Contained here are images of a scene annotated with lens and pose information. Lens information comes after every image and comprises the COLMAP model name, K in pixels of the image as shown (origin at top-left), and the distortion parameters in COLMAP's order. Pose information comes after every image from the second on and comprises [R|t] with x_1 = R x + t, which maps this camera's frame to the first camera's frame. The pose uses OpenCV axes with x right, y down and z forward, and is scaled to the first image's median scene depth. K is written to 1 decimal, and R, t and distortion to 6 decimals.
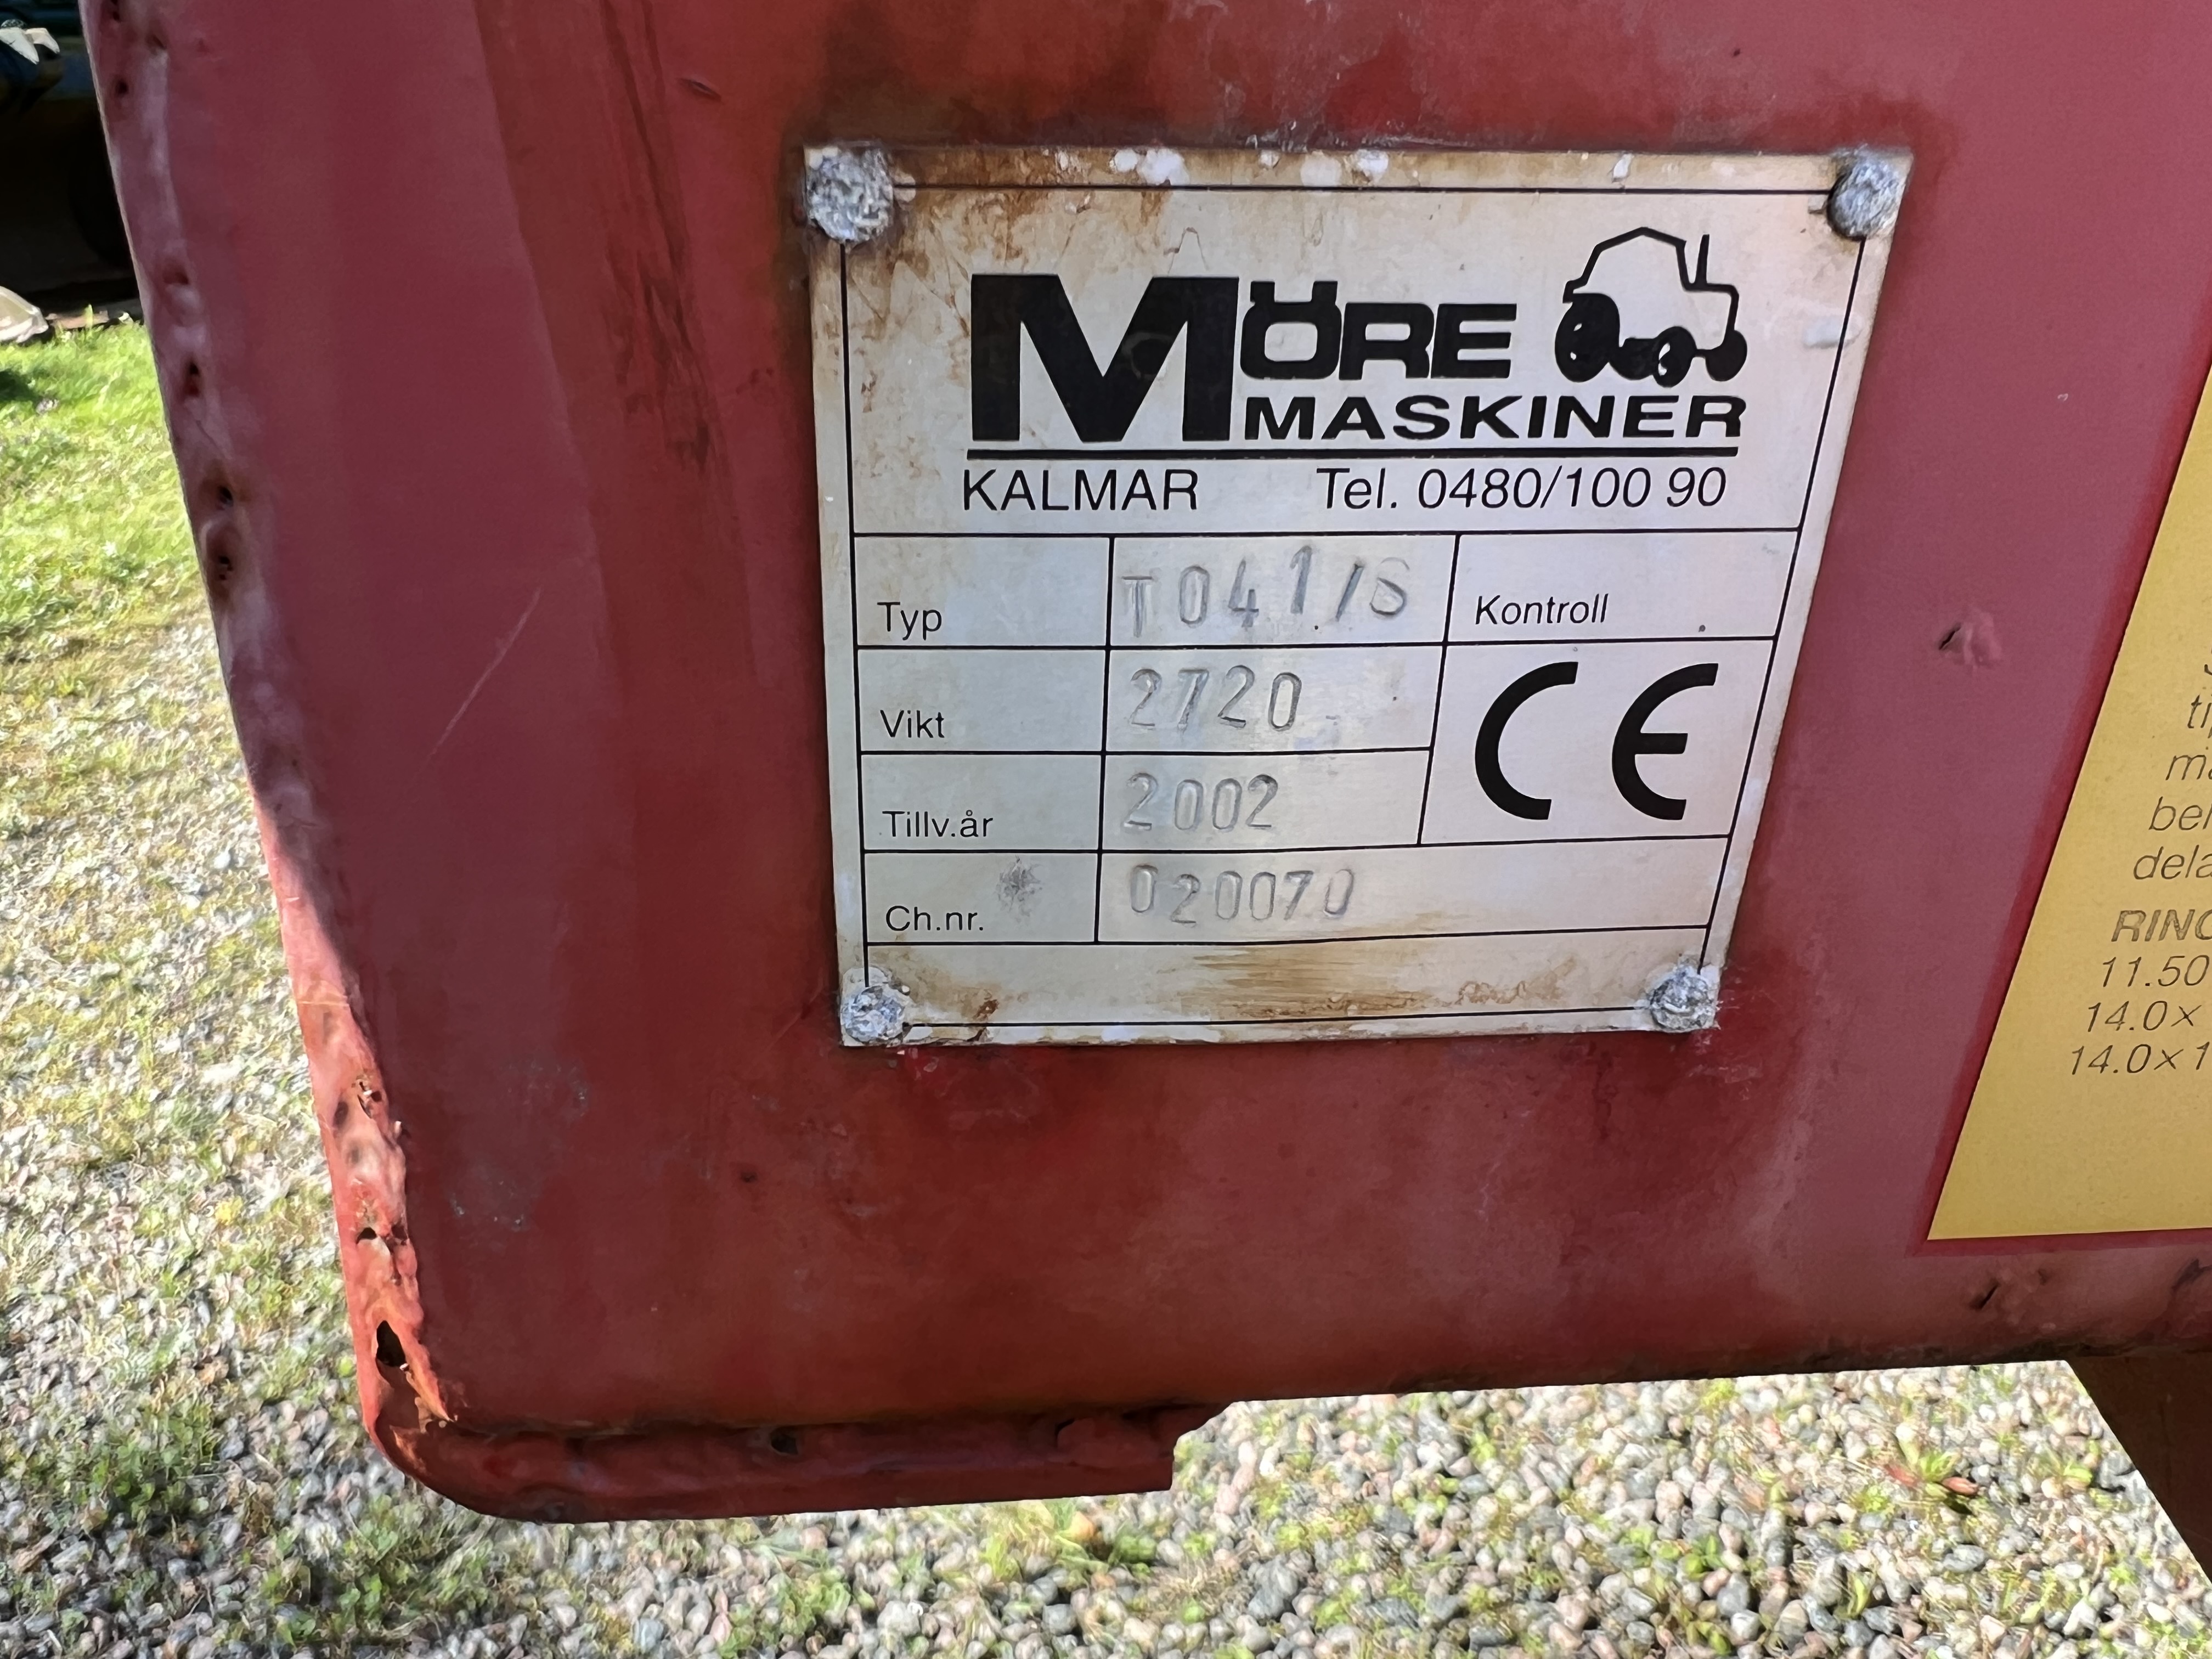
lens RADIAL K [[1694.4, 0, 1024.2], [0, 1694.4, 1005.2], [0, 0, 1]] dist [-0.006936, -0.004640]
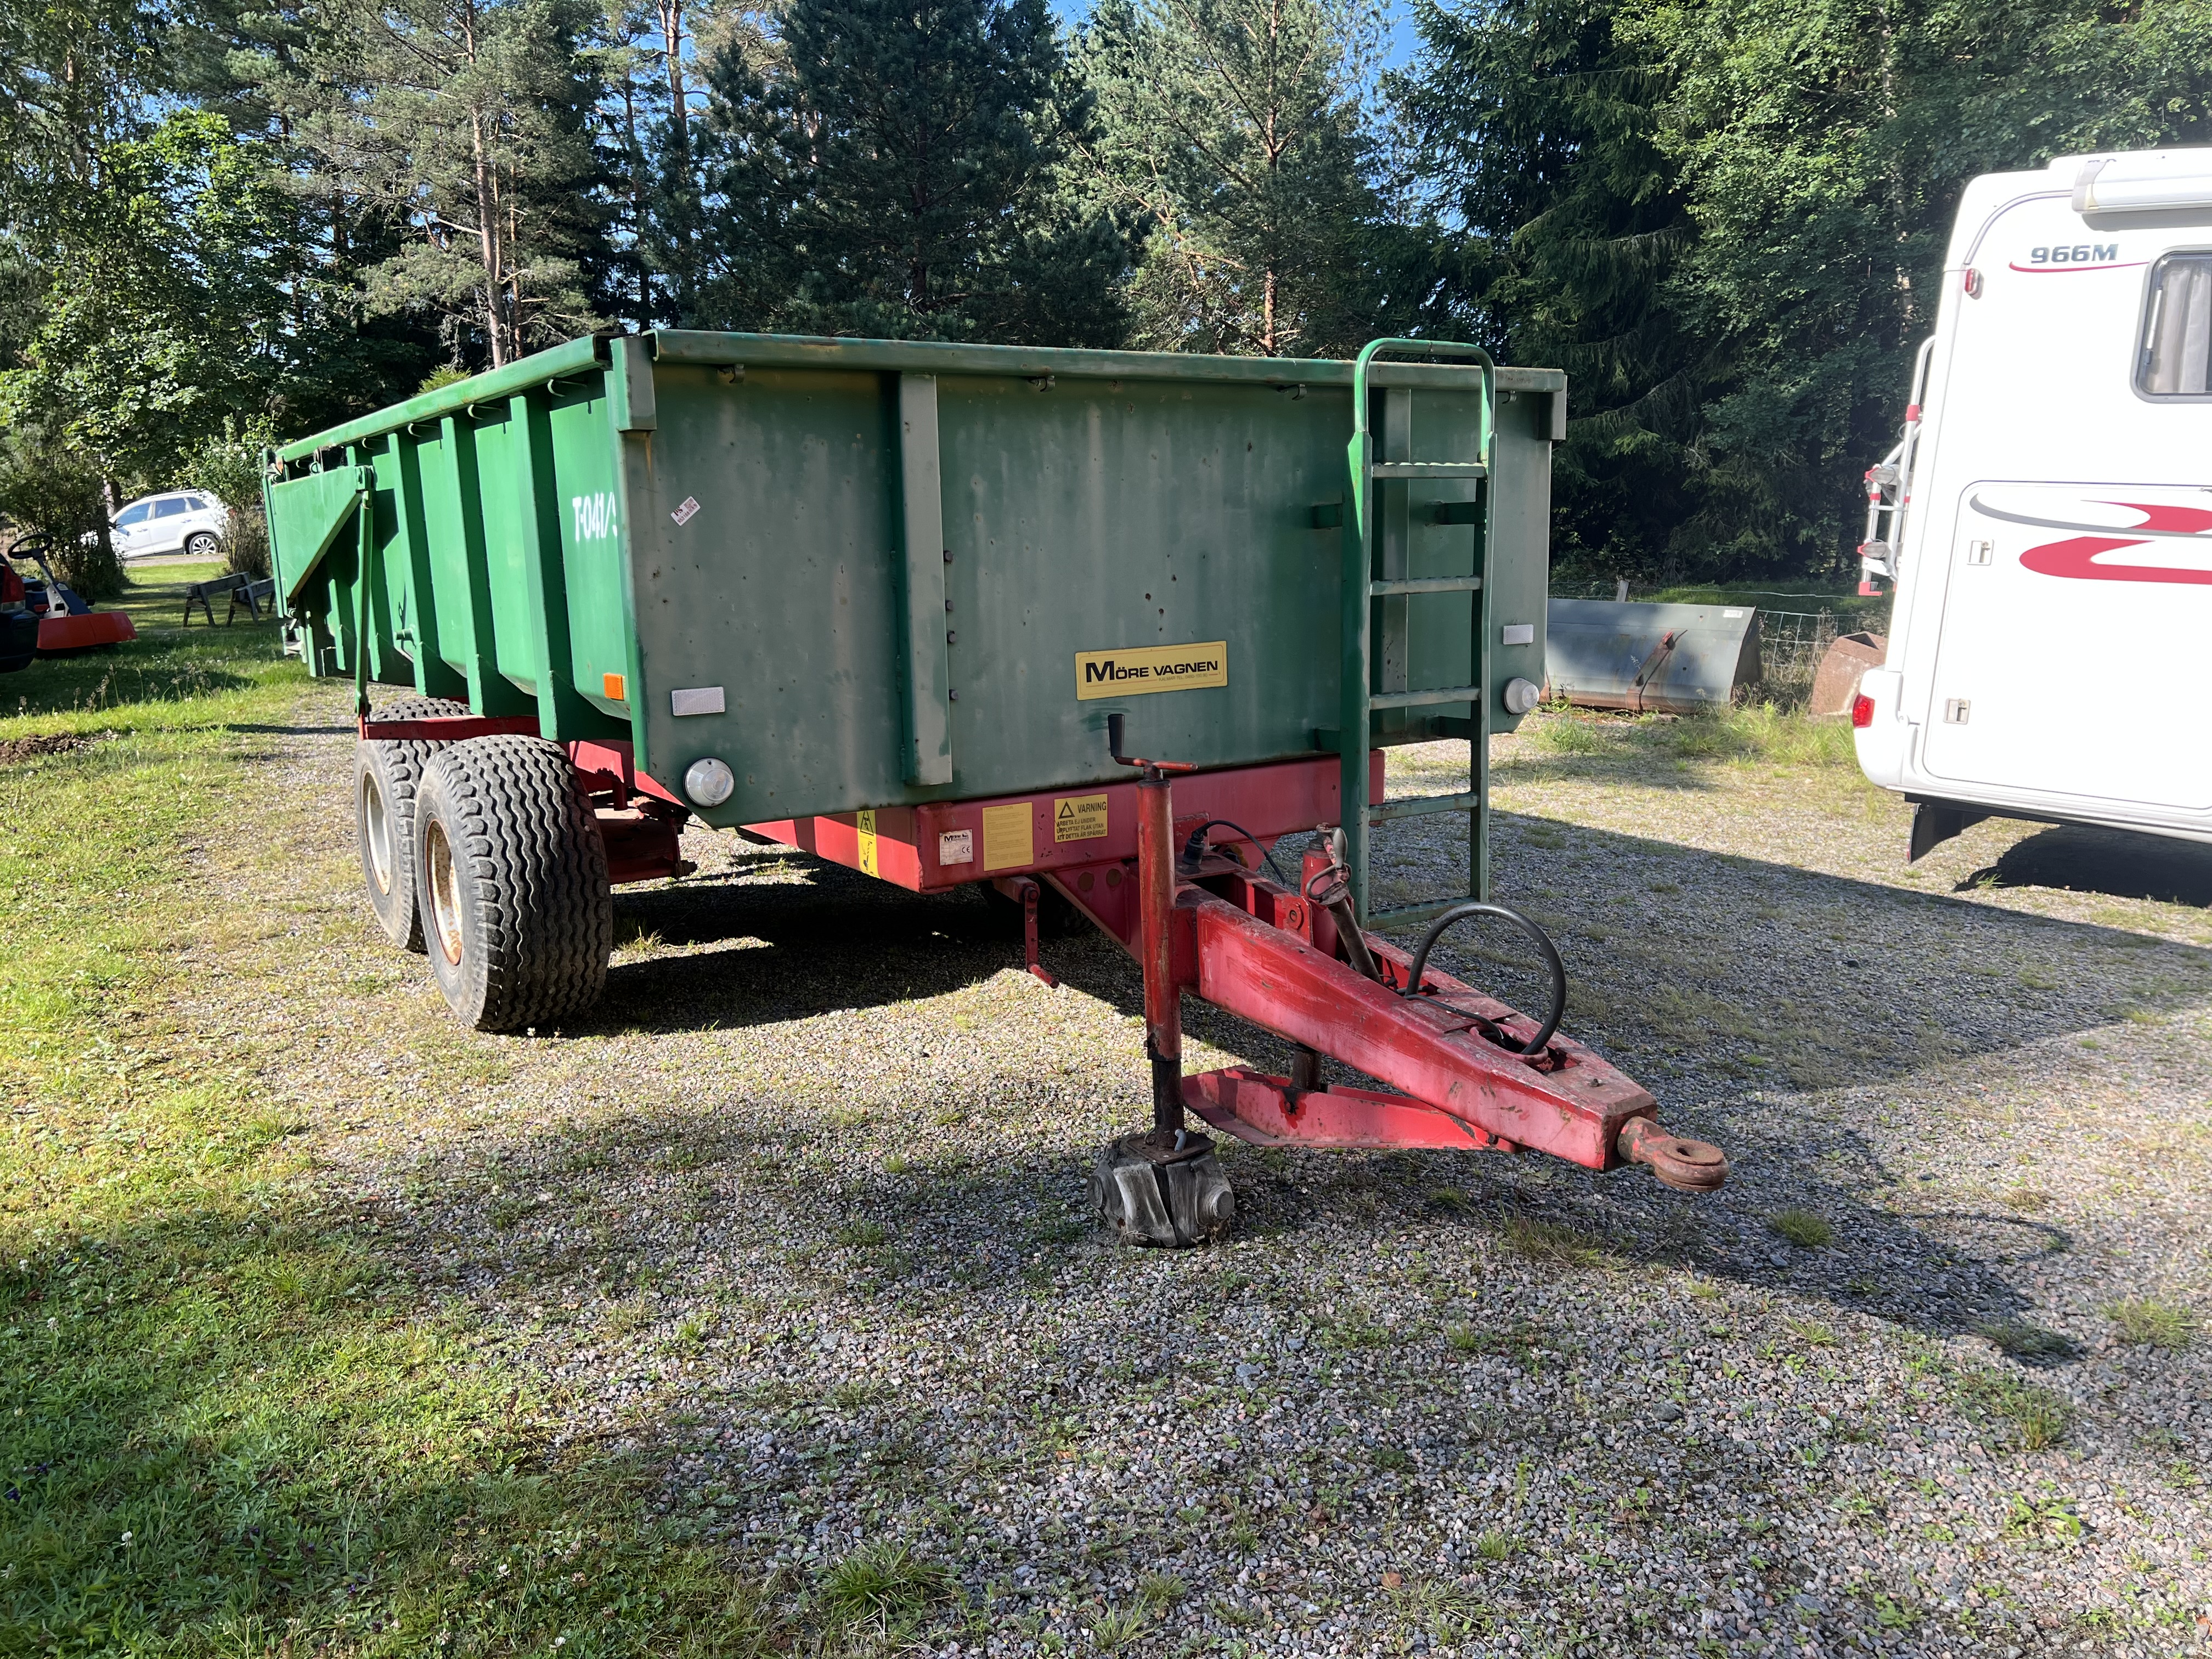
lens RADIAL K [[1662.9, 0, 1112.0], [0, 1662.9, 821.3], [0, 0, 1]] dist [0.049402, -0.051817]
pose [[0.875699, -0.104769, 0.471355, -1.122243], [0.247614, 0.935487, -0.252093, 0.746444], [-0.414535, 0.337472, 0.845147, -2.517308]]
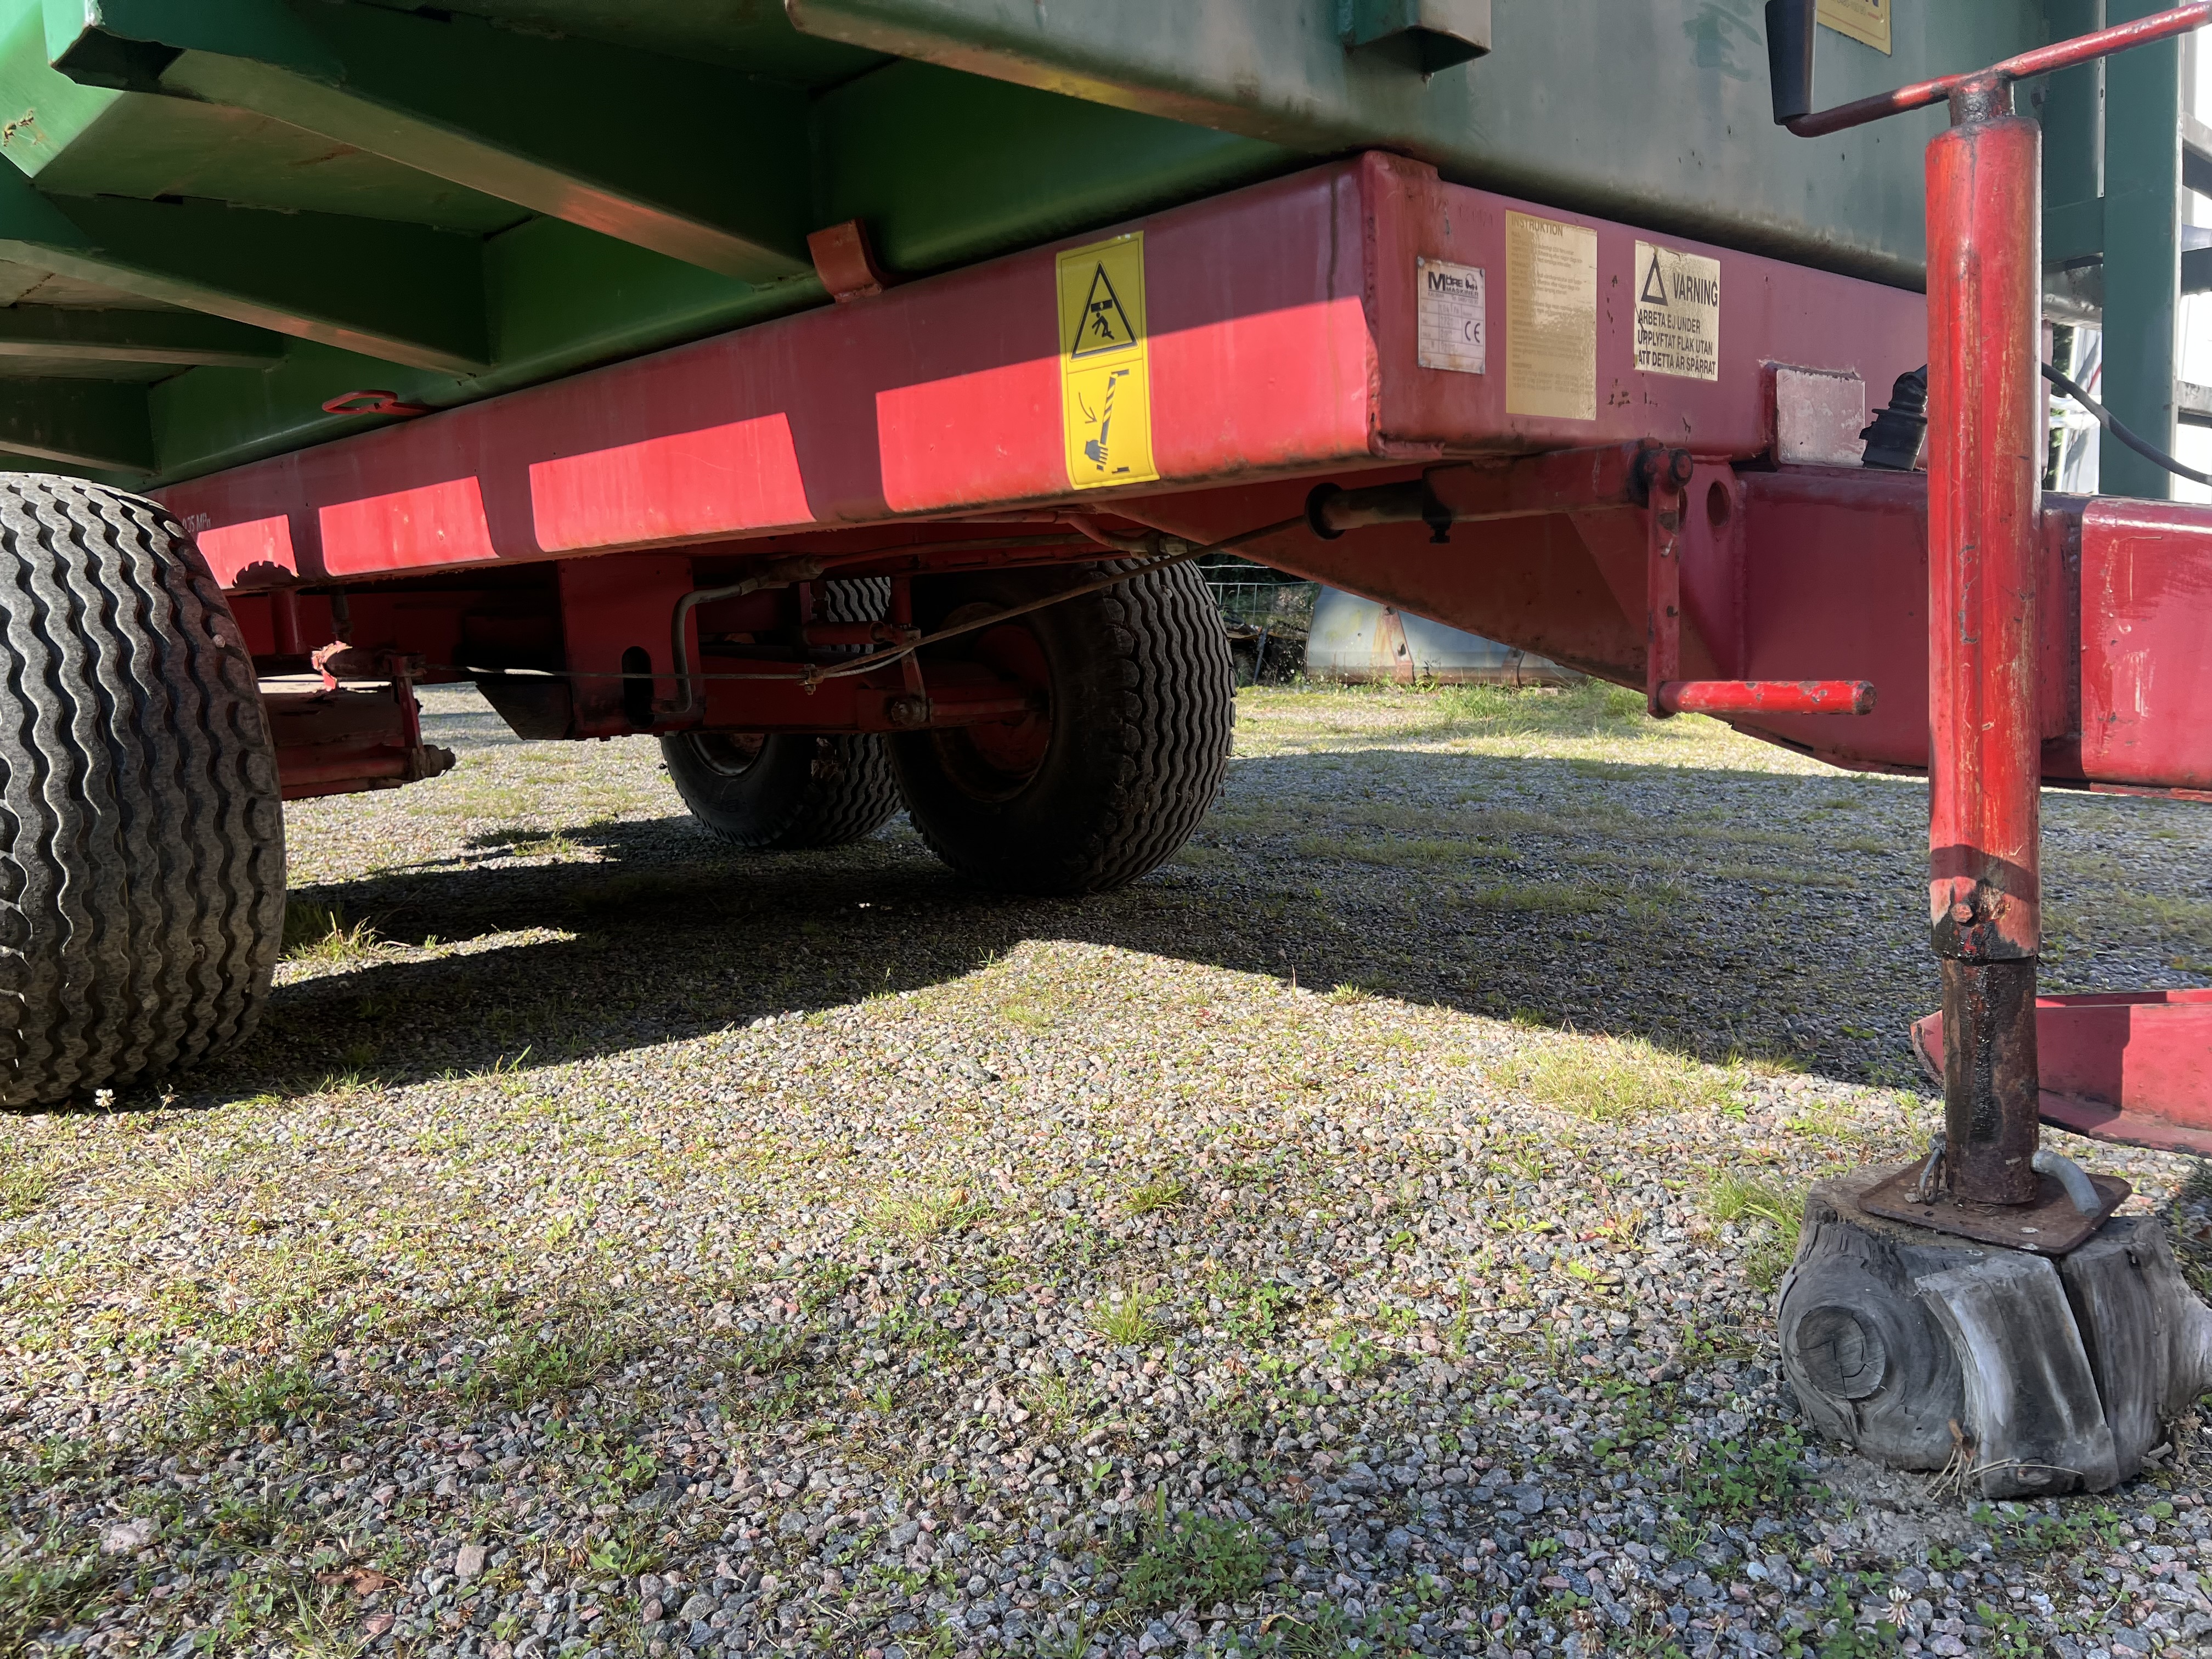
lens RADIAL K [[1668.3, 0, 1101.1], [0, 1668.3, 834.3], [0, 0, 1]] dist [0.045585, -0.051324]
pose [[0.770855, -0.126253, 0.624374, -0.765549], [0.343648, 0.907722, -0.240721, 0.403558], [-0.536366, 0.400126, 0.743109, -0.372053]]
